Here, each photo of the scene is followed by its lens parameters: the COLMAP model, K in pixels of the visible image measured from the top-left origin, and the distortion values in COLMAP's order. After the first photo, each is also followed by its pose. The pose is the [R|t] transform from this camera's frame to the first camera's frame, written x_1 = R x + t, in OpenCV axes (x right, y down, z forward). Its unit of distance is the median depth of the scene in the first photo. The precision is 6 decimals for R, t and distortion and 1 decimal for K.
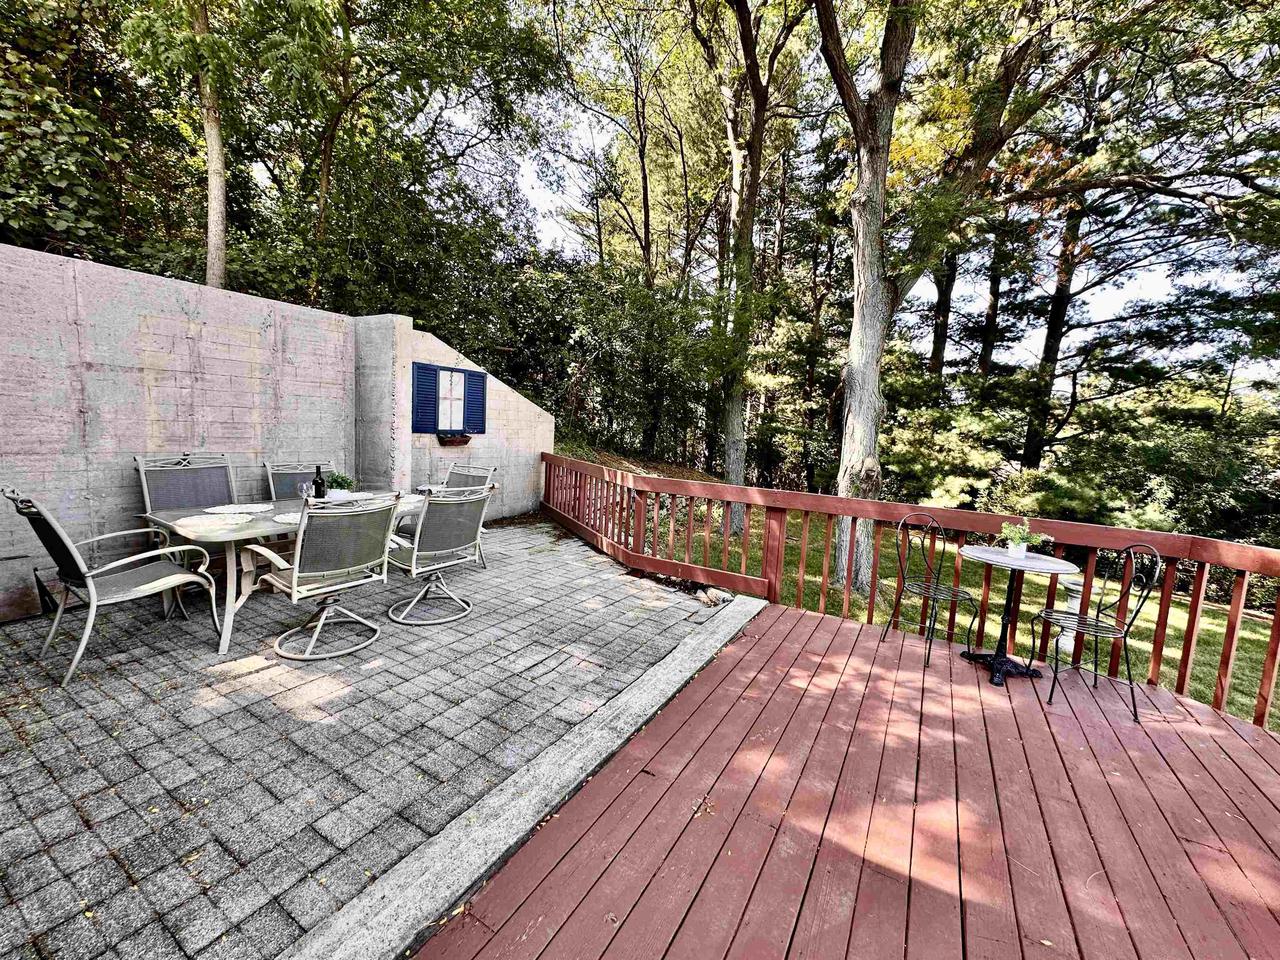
lens RADIAL K [[510.9, 0, 640.0], [0, 510.9, 480.0], [0, 0, 1]] dist [-0.001694, 0.000244]
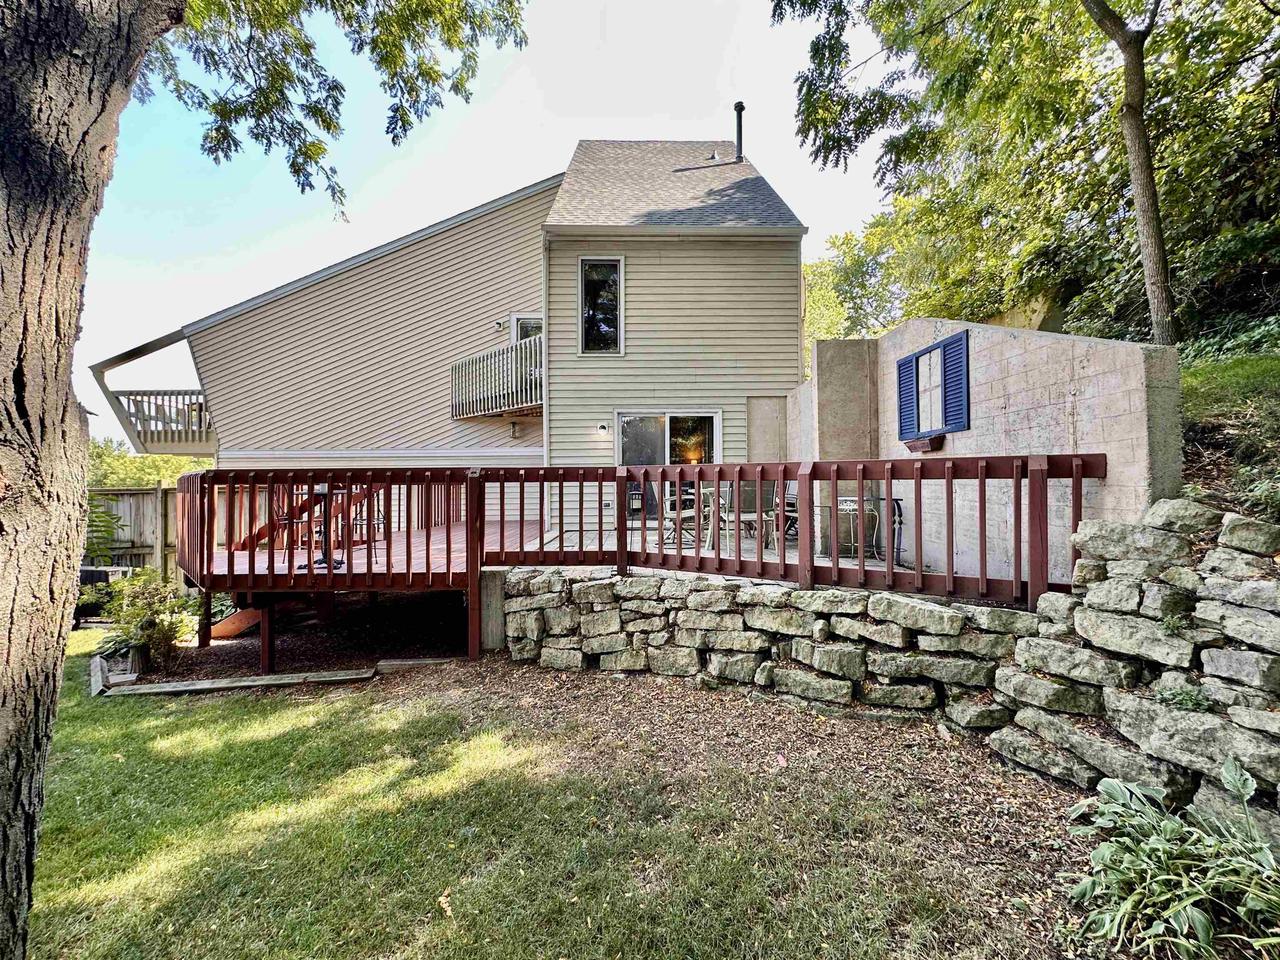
lens RADIAL K [[510.9, 0, 640.0], [0, 510.9, 480.0], [0, 0, 1]] dist [-0.001694, 0.000244]
pose [[-0.855783, -0.054776, -0.514427, 0.633747], [-0.099093, 0.993323, 0.059079, -0.068882], [0.507756, 0.101535, -0.855497, 2.684714]]
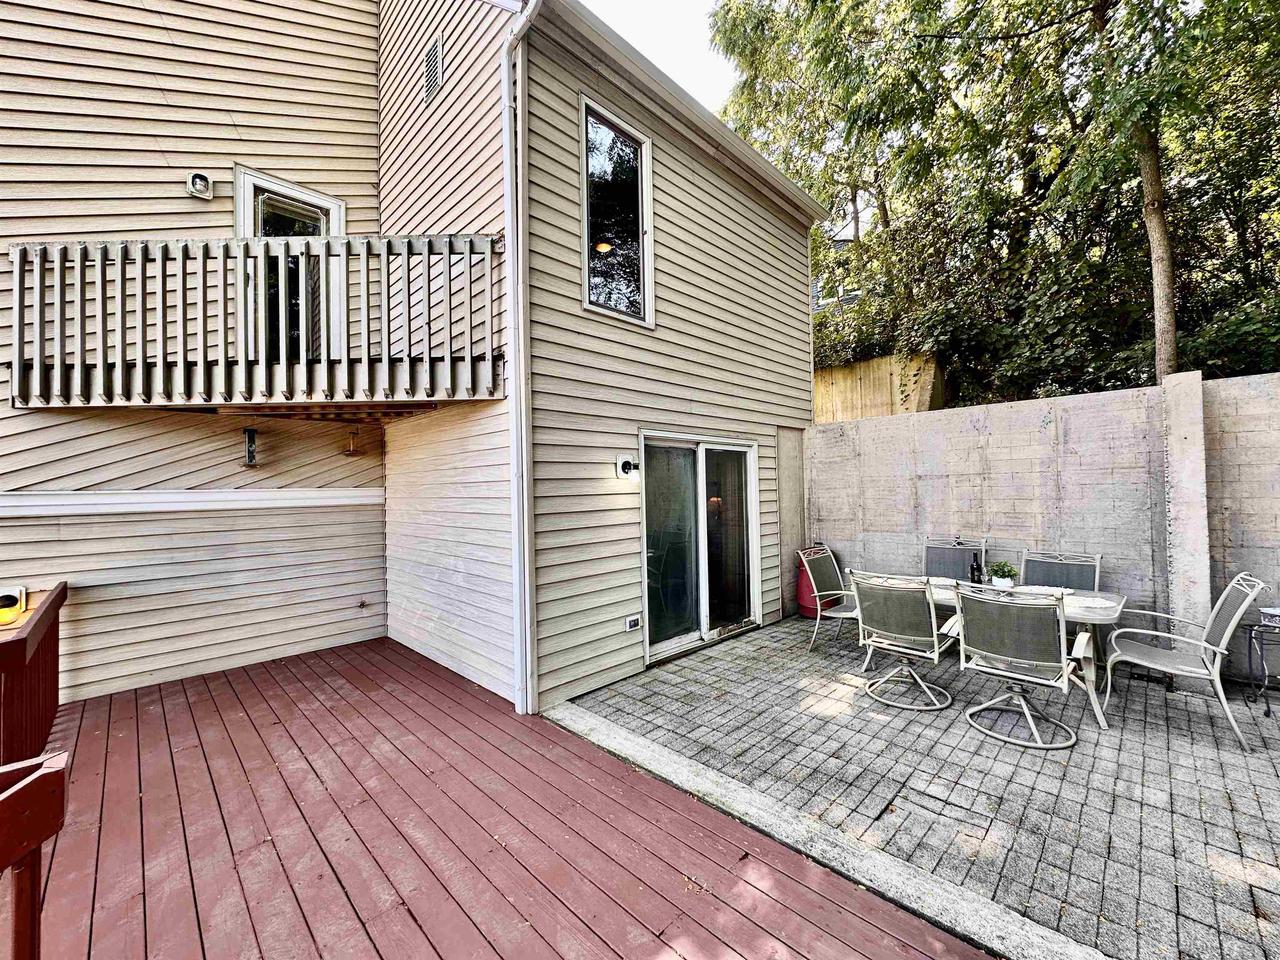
lens RADIAL K [[510.9, 0, 640.0], [0, 510.9, 480.0], [0, 0, 1]] dist [-0.001694, 0.000244]
pose [[-0.254418, -0.063475, -0.965009, 0.714222], [-0.098877, 0.994322, -0.039335, -0.076678], [0.962026, 0.085410, -0.259250, 0.643488]]
